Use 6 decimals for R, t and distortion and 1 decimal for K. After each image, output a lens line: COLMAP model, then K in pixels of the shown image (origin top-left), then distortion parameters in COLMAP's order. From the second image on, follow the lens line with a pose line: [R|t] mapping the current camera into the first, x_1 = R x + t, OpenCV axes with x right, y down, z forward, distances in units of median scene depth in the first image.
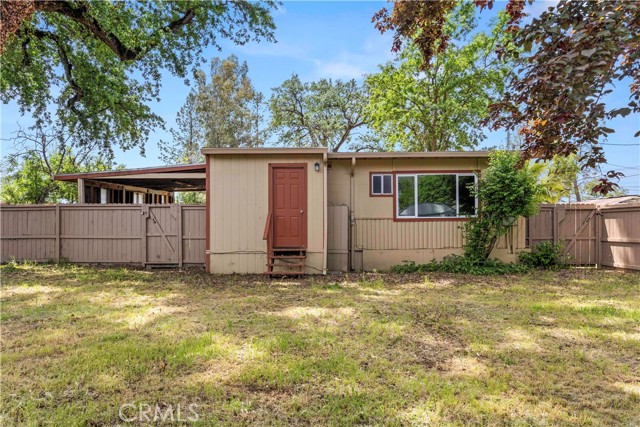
lens RADIAL K [[433.1, 0, 320.3], [0, 433.1, 215.3], [0, 0, 1]] dist [-0.000991, -0.000755]
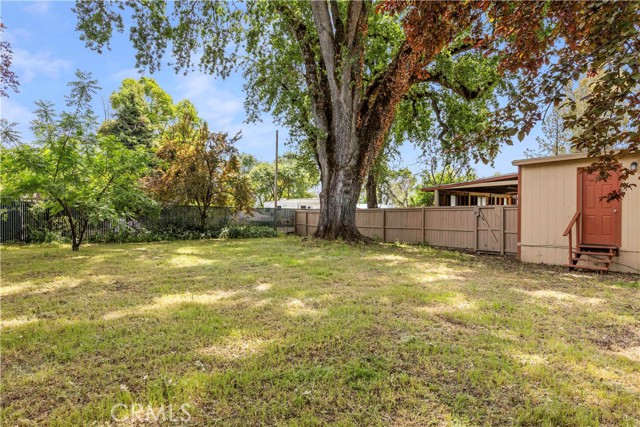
lens RADIAL K [[351.5, 0, 319.9], [0, 351.5, 213.7], [0, 0, 1]] dist [-0.005223, -0.000261]
pose [[0.610391, -0.000733, -0.792100, 0.158990], [0.000658, 1.000000, -0.000418, -0.001700], [0.792100, -0.000266, 0.610391, -0.053679]]
